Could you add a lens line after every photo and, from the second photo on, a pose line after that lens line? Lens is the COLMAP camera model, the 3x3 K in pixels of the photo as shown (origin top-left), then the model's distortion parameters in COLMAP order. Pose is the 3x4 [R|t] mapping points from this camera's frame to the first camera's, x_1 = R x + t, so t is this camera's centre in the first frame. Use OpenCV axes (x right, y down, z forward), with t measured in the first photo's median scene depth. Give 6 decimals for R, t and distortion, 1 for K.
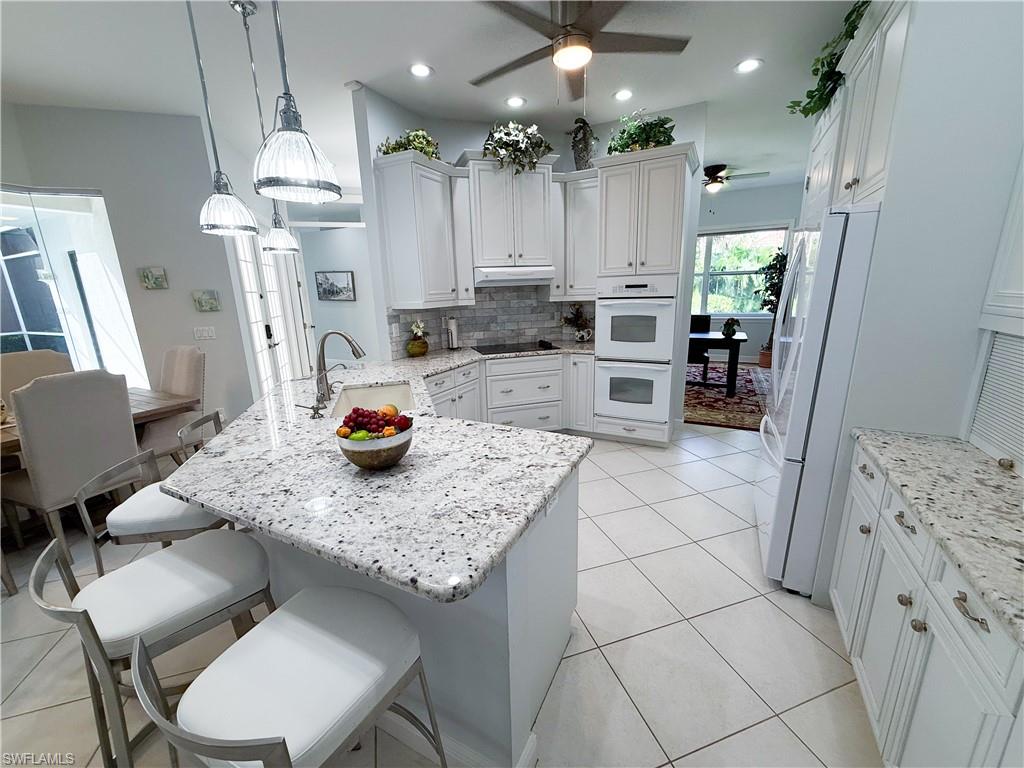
lens RADIAL K [[409.6, 0, 509.9], [0, 409.6, 388.3], [0, 0, 1]] dist [0.001283, 0.000074]
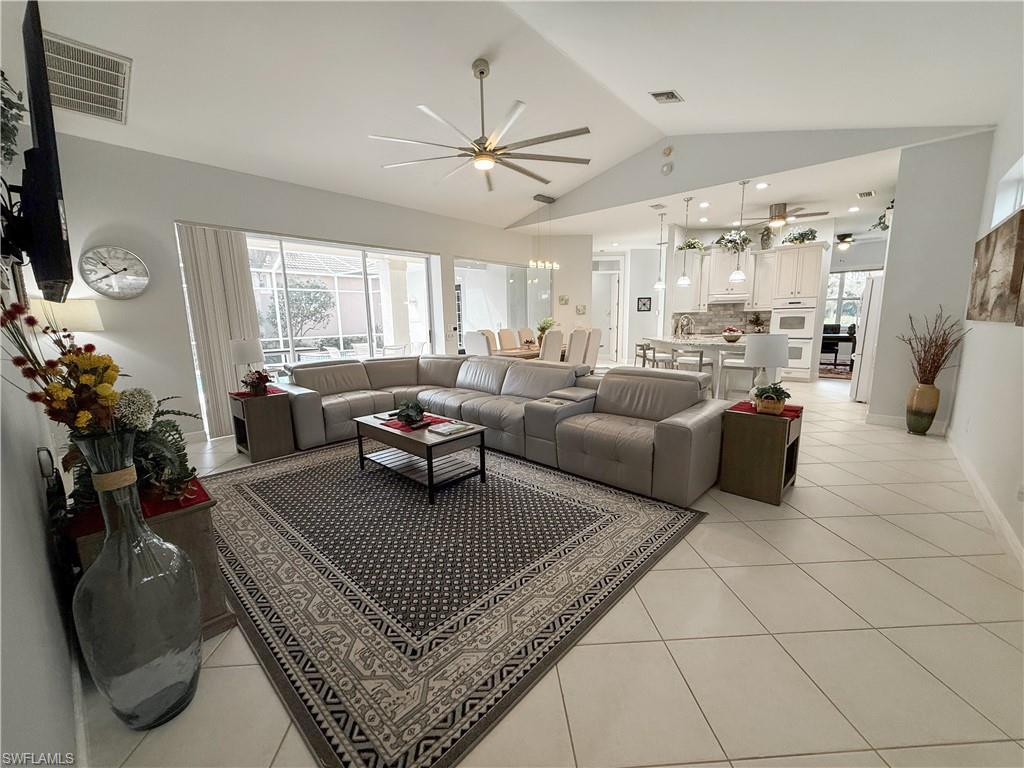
lens RADIAL K [[409.6, 0, 509.6], [0, 409.6, 388.1], [0, 0, 1]] dist [0.001283, 0.000074]
pose [[0.967974, 0.050110, -0.245999, -0.558457], [-0.065843, 0.996249, -0.056146, 0.394473], [0.242263, 0.070545, 0.967643, -1.340529]]
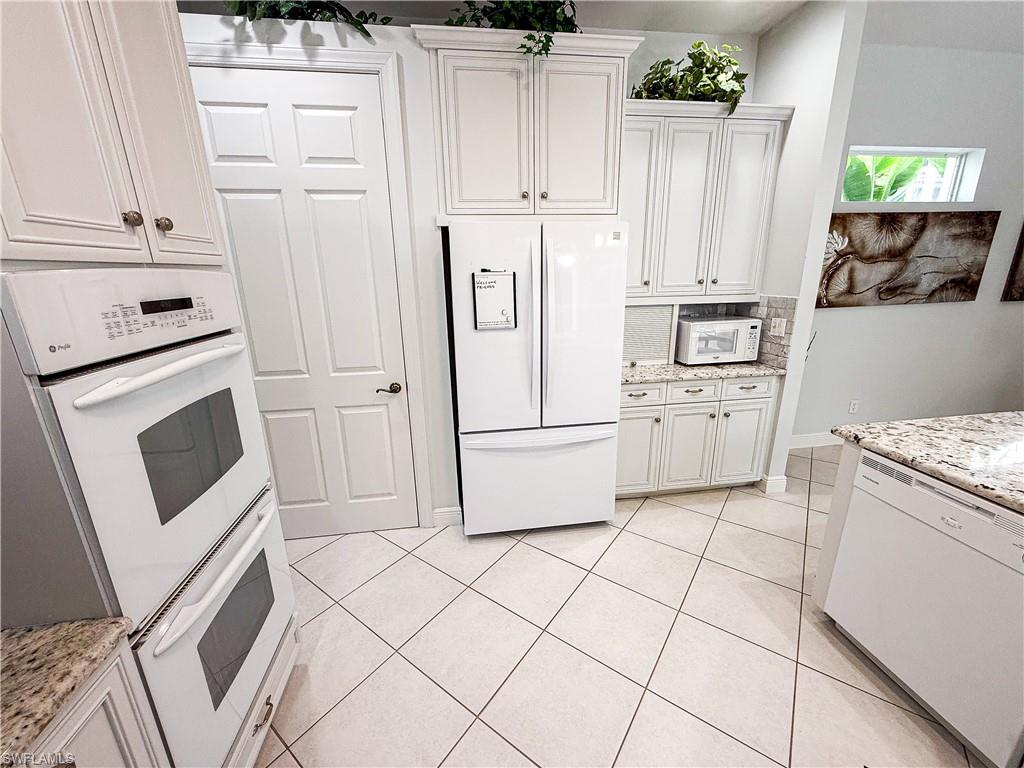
lens RADIAL K [[409.6, 0, 510.8], [0, 409.6, 386.8], [0, 0, 1]] dist [0.001283, 0.000074]
pose [[-0.576923, -0.176781, 0.797439, -0.057851], [0.234071, 0.899568, 0.368765, -0.234807], [-0.782541, 0.399407, -0.477602, 0.924376]]
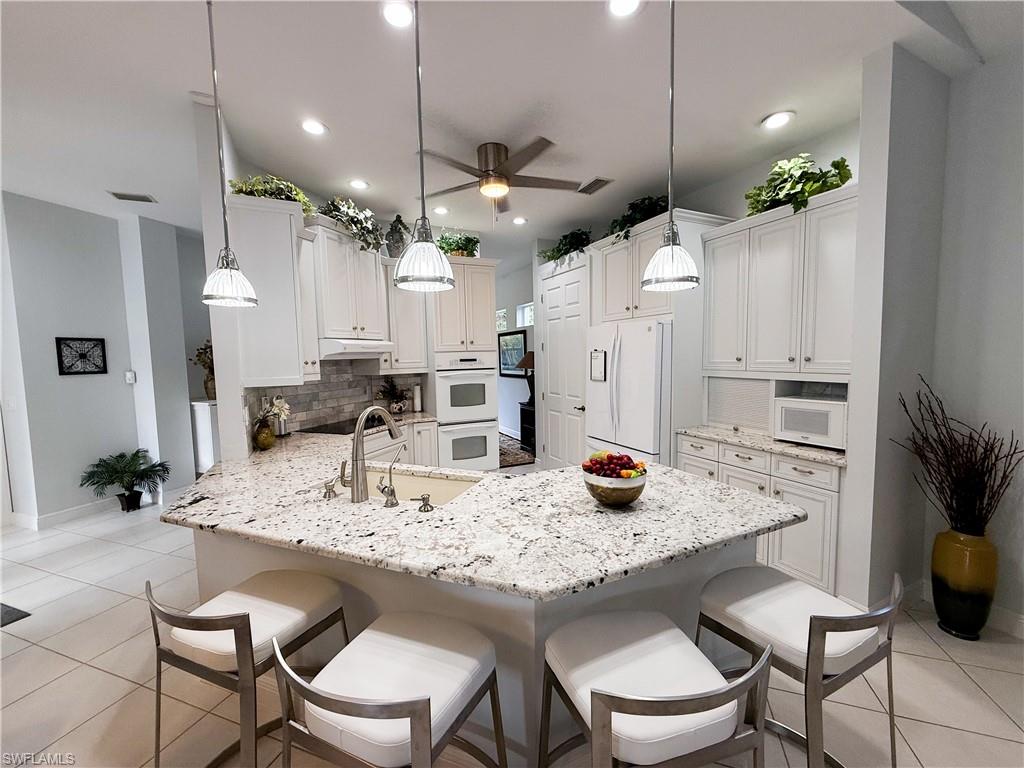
lens RADIAL K [[409.6, 0, 511.5], [0, 409.6, 386.9], [0, 0, 1]] dist [0.001283, 0.000074]
pose [[0.607350, -0.043472, 0.793244, -0.548055], [0.192937, 0.976679, -0.094198, -0.031674], [-0.770650, 0.210257, 0.601573, 0.181093]]
